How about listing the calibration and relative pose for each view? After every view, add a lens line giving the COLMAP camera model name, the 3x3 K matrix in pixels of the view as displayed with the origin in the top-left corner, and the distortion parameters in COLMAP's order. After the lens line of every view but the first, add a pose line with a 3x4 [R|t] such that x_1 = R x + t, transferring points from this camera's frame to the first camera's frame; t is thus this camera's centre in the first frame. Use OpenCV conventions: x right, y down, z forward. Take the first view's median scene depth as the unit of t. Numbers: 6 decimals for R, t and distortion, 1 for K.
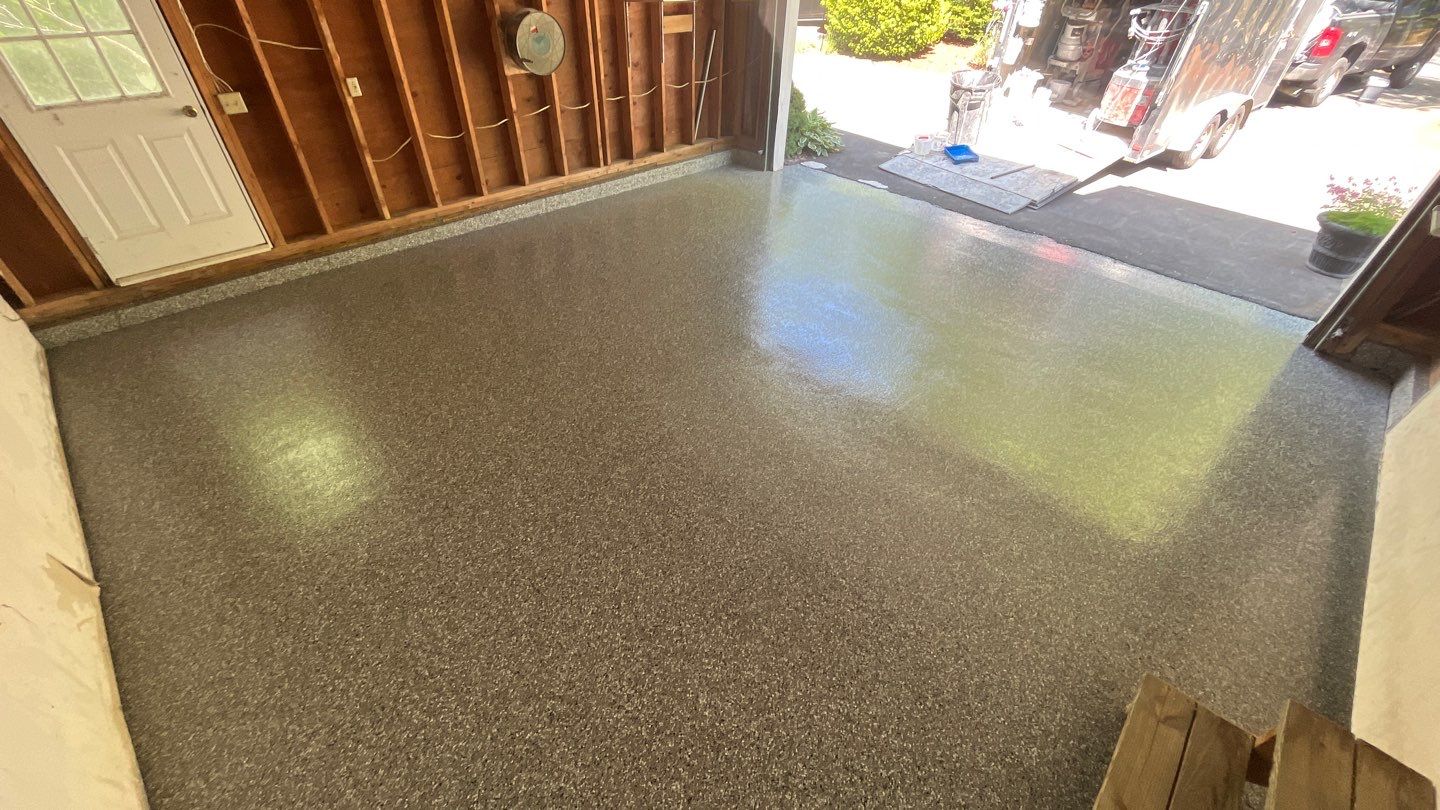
lens RADIAL K [[582.6, 0, 719.2], [0, 582.6, 405.5], [0, 0, 1]] dist [-0.001989, 0.000338]
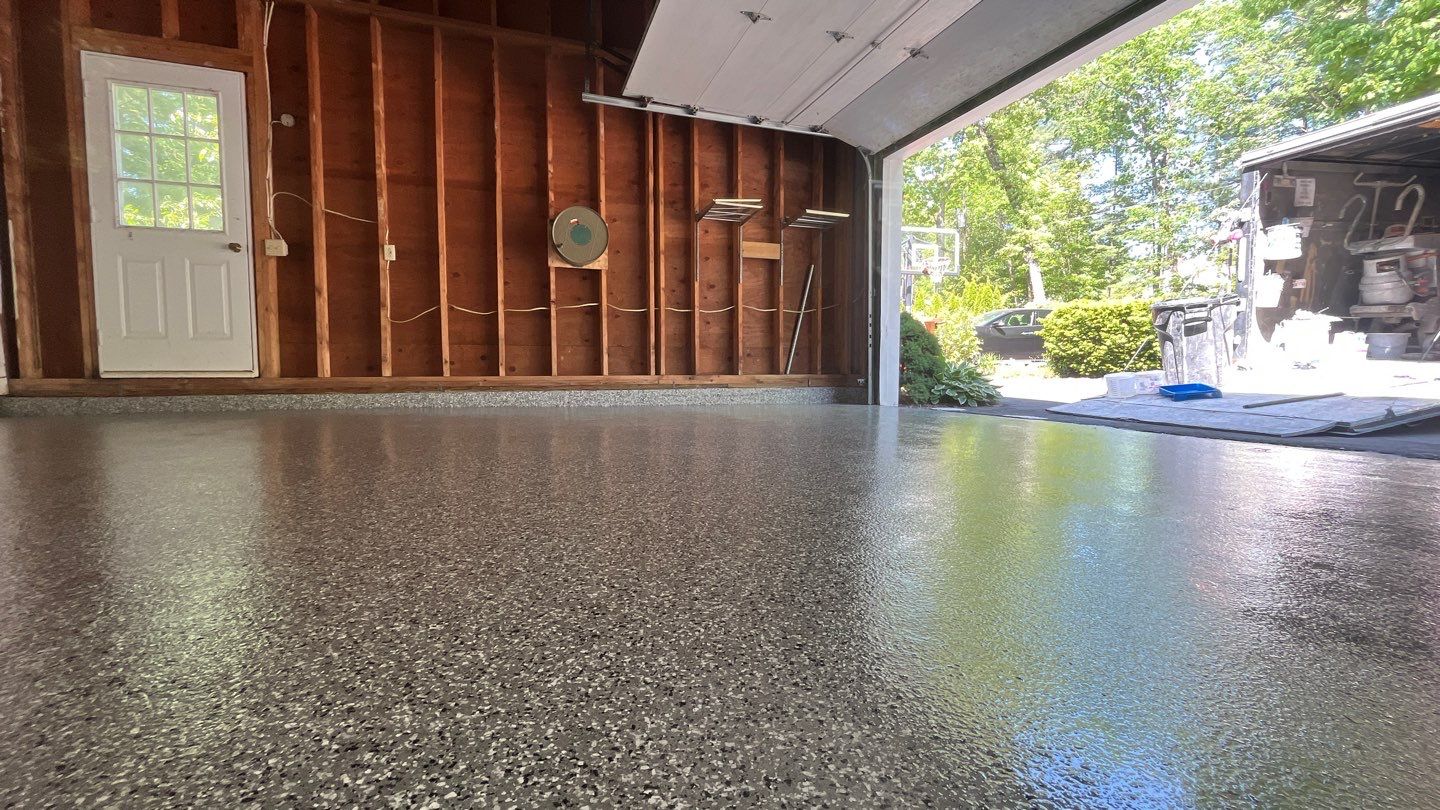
lens RADIAL K [[582.6, 0, 716.4], [0, 582.6, 397.5], [0, 0, 1]] dist [-0.001989, 0.000338]
pose [[0.898436, -0.004967, -0.439076, 0.249739], [-0.255956, 0.806565, -0.532860, 0.057443], [0.356790, 0.591124, 0.723376, 0.381993]]
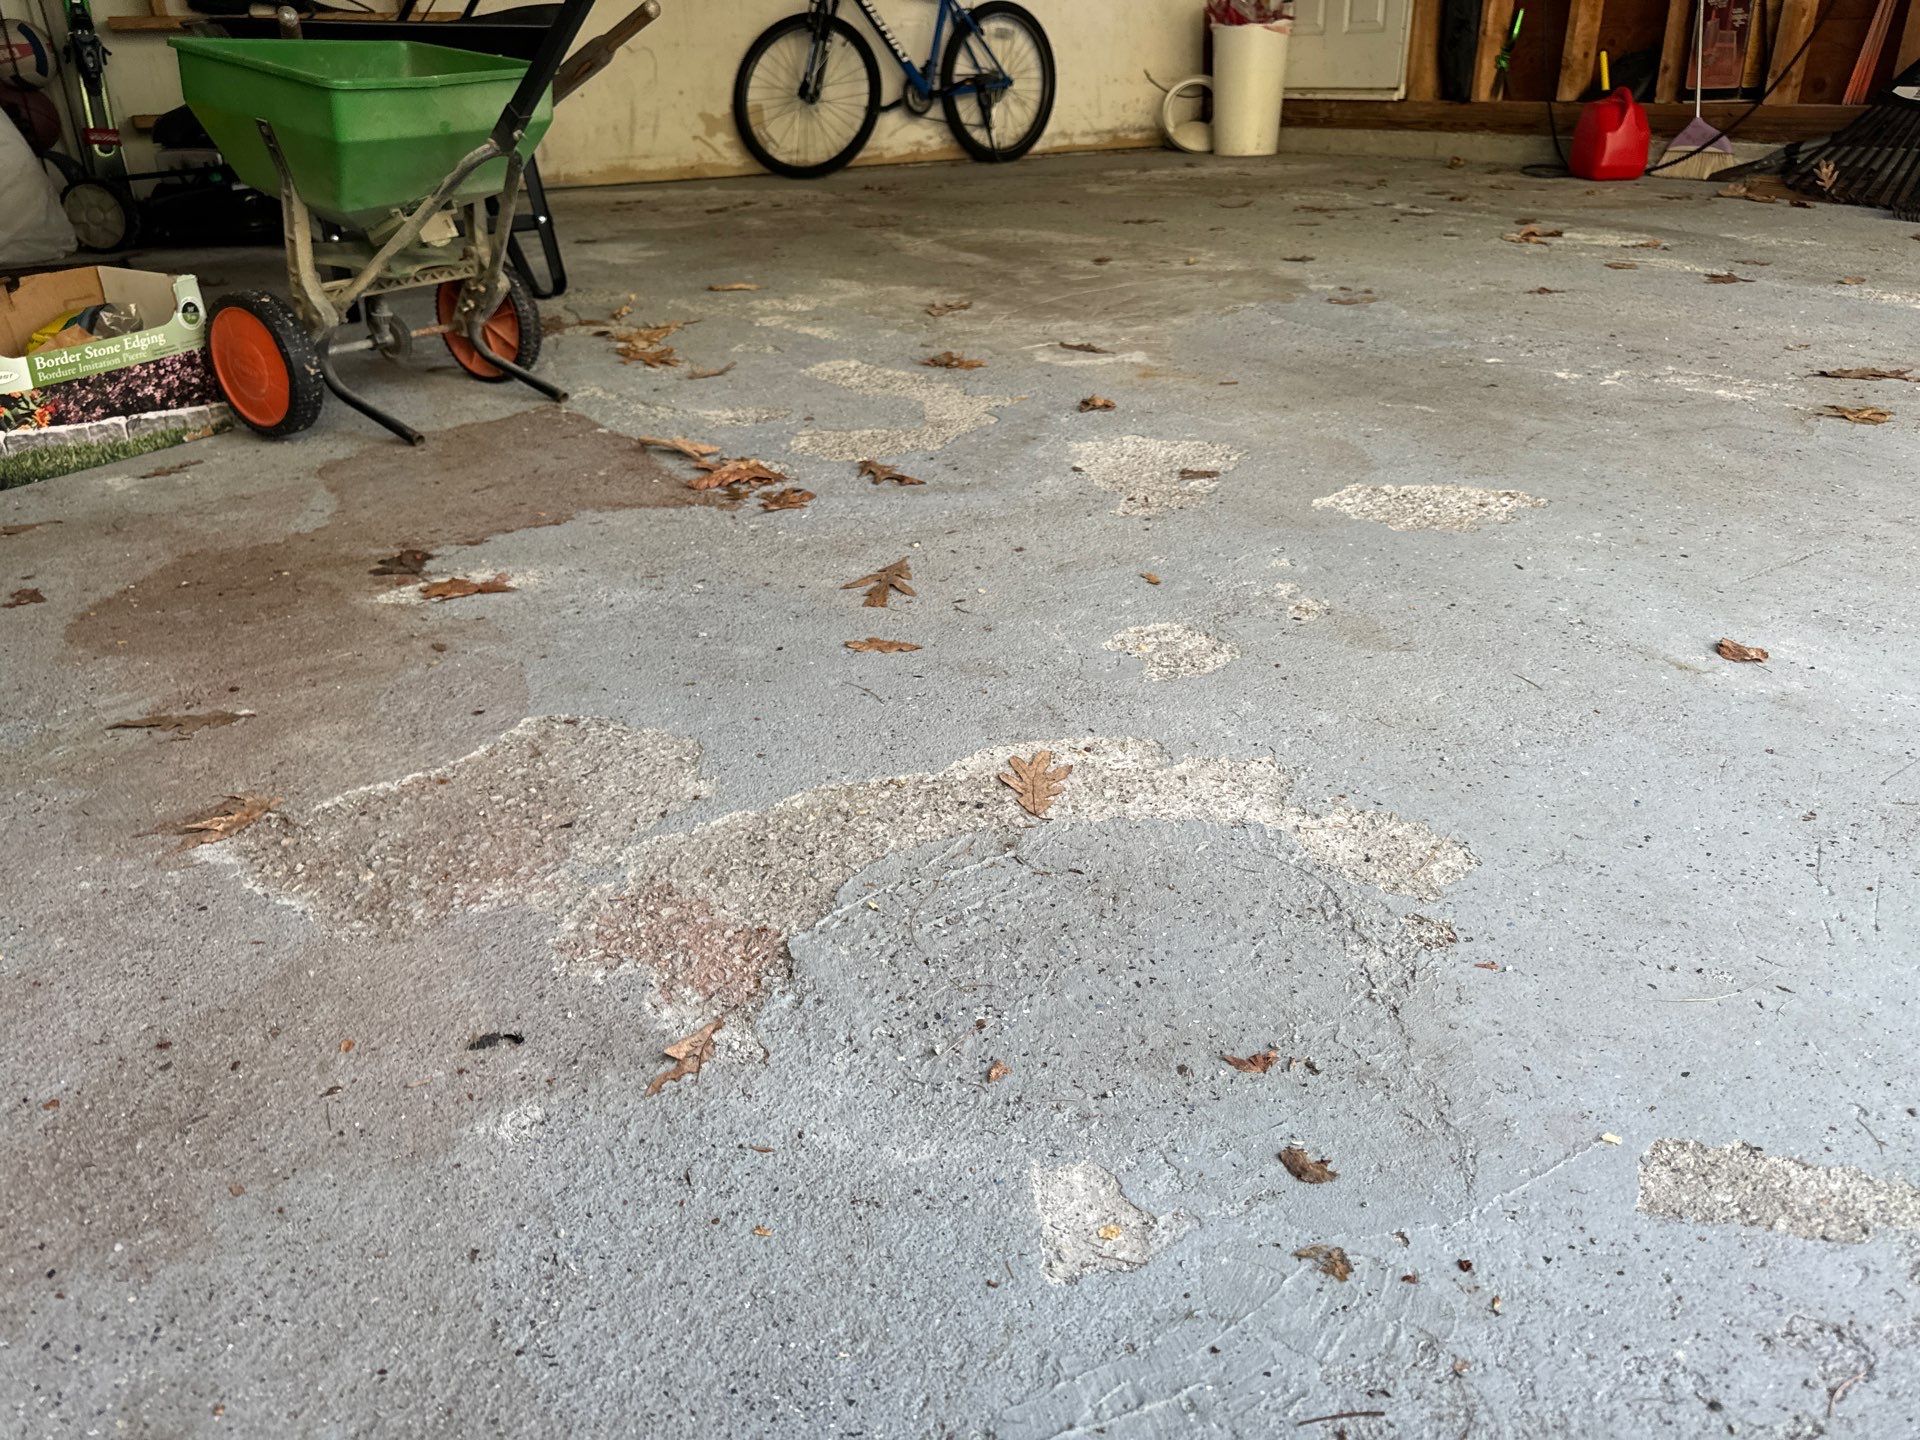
lens RADIAL K [[1365.4, 0, 953.9], [0, 1365.4, 717.7], [0, 0, 1]] dist [0.012162, -0.018947]
pose [[-0.254839, 0.389704, -0.884979, 0.568422], [-0.596402, 0.657050, 0.461075, -0.149375], [0.761158, 0.645303, 0.064978, 0.637653]]
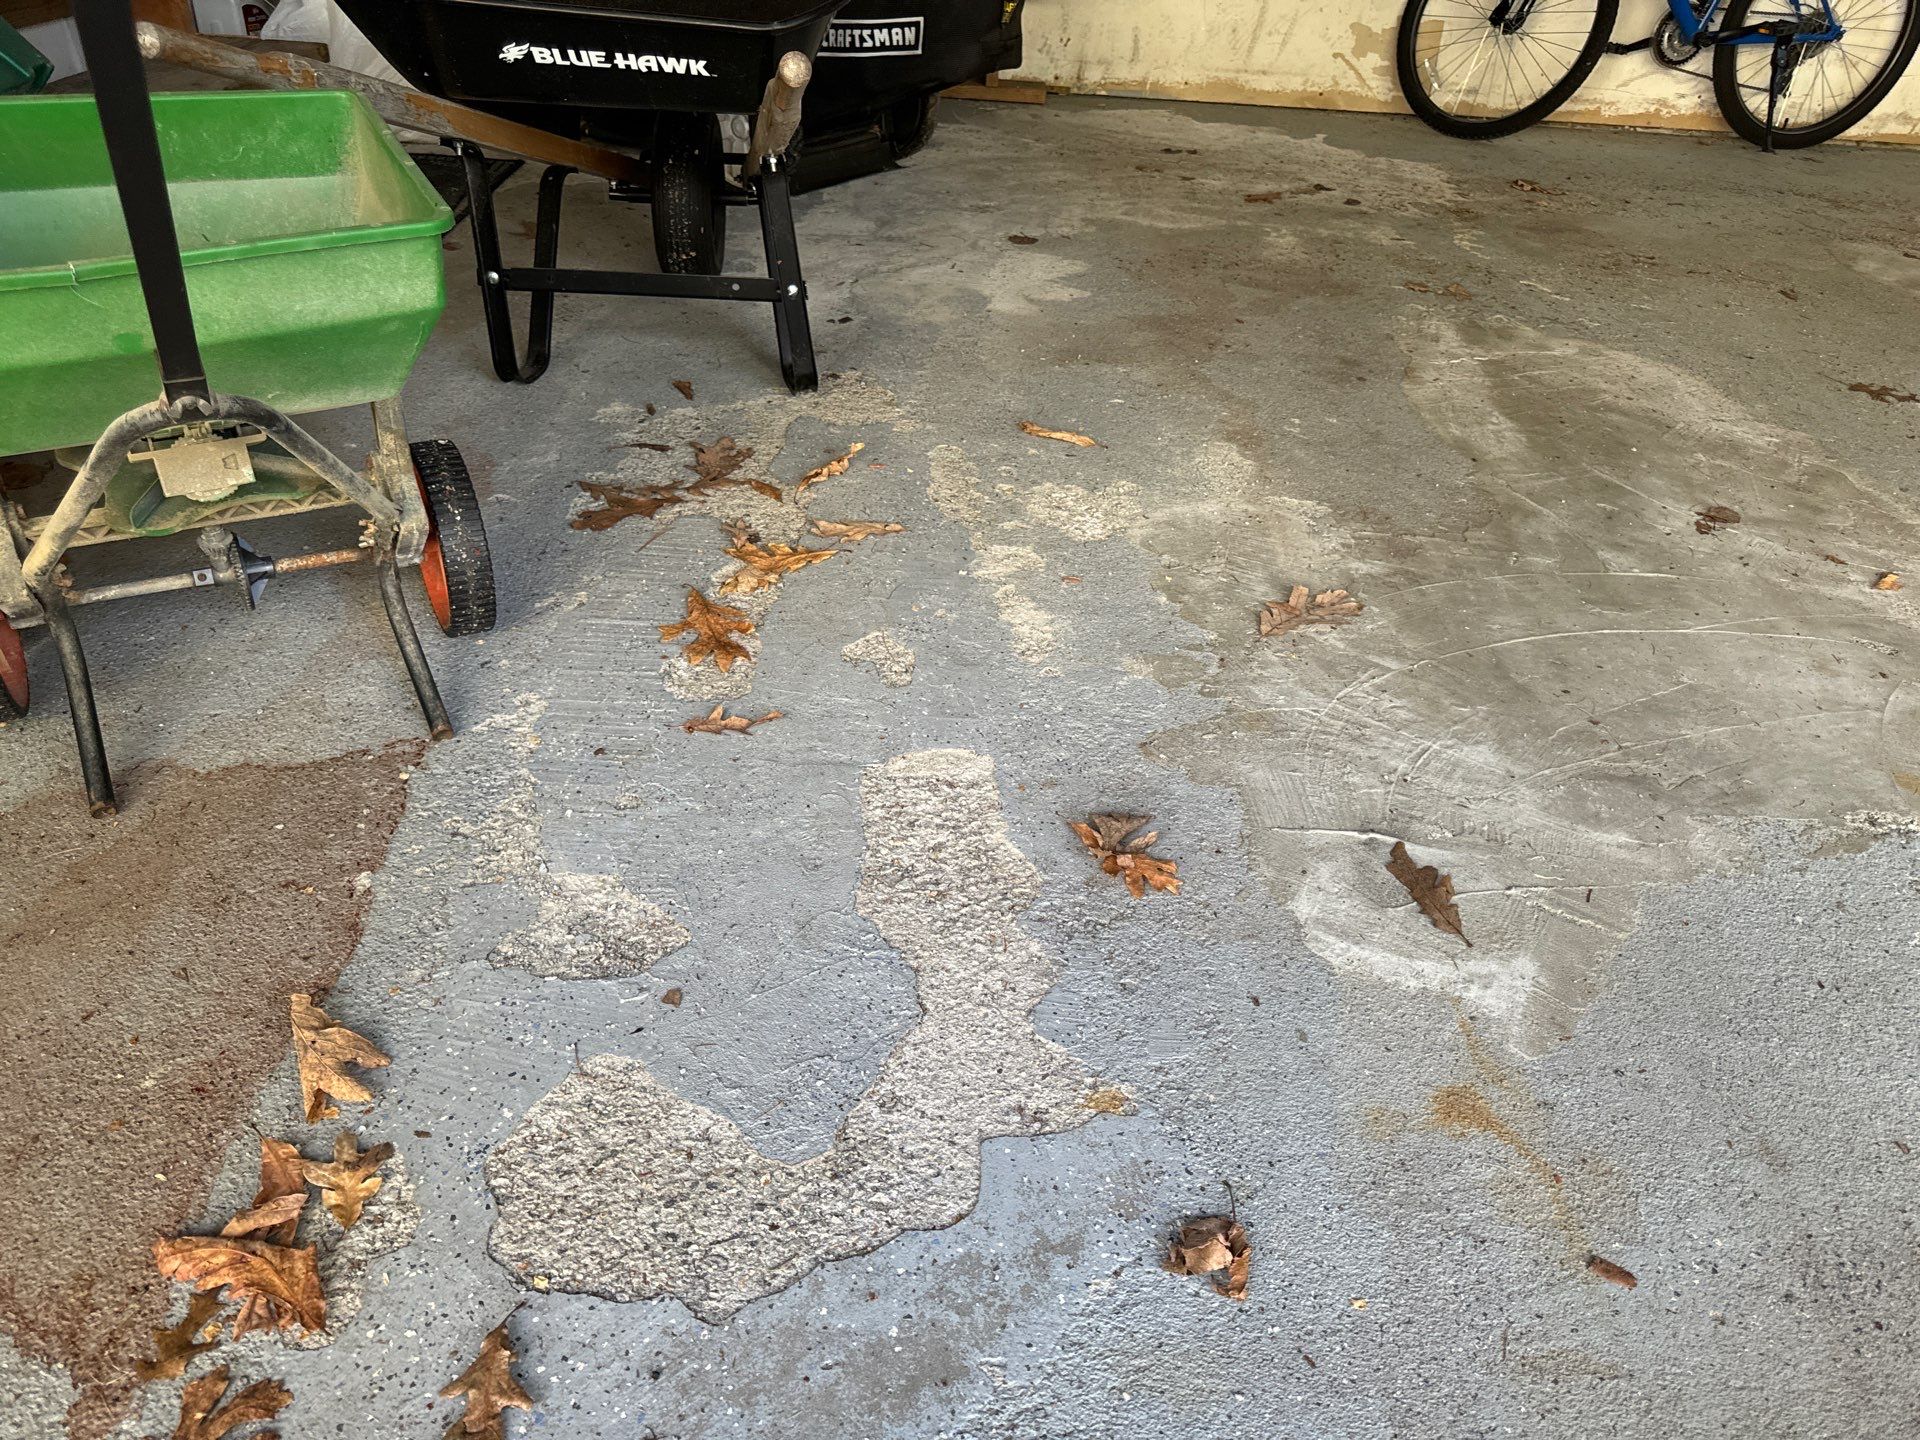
lens RADIAL K [[1365.4, 0, 964.4], [0, 1365.4, 712.6], [0, 0, 1]] dist [0.012162, -0.018947]
pose [[-0.711057, 0.315759, -0.628247, 0.324221], [-0.504367, 0.393493, 0.768620, -0.184648], [0.489910, 0.863400, -0.120537, 0.592600]]
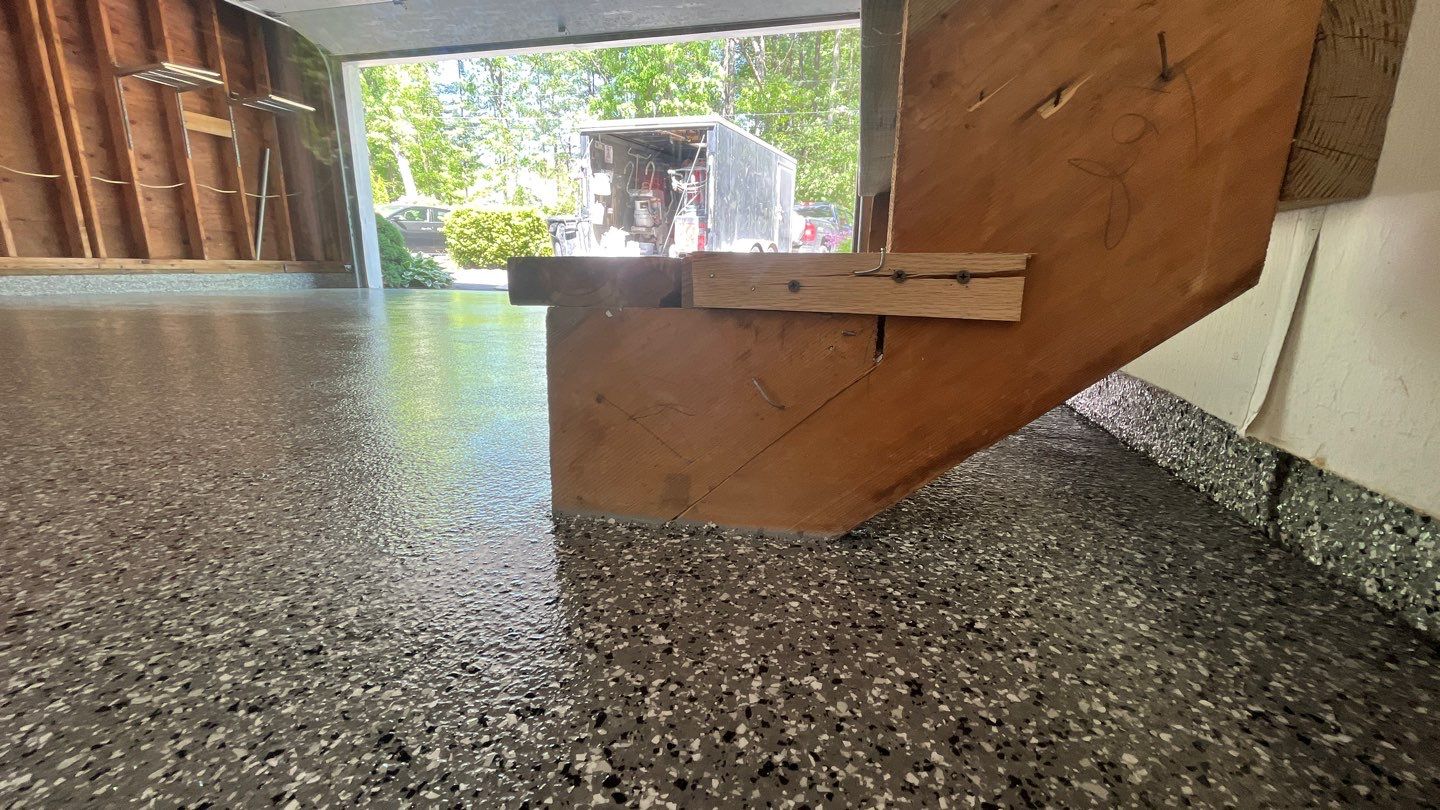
lens RADIAL K [[582.6, 0, 723.6], [0, 582.6, 400.6], [0, 0, 1]] dist [-0.001989, 0.000338]
pose [[0.855644, -0.131474, 0.500587, 0.092918], [0.333369, 0.879841, -0.338739, 0.258255], [-0.395901, 0.456720, 0.796661, 0.146166]]
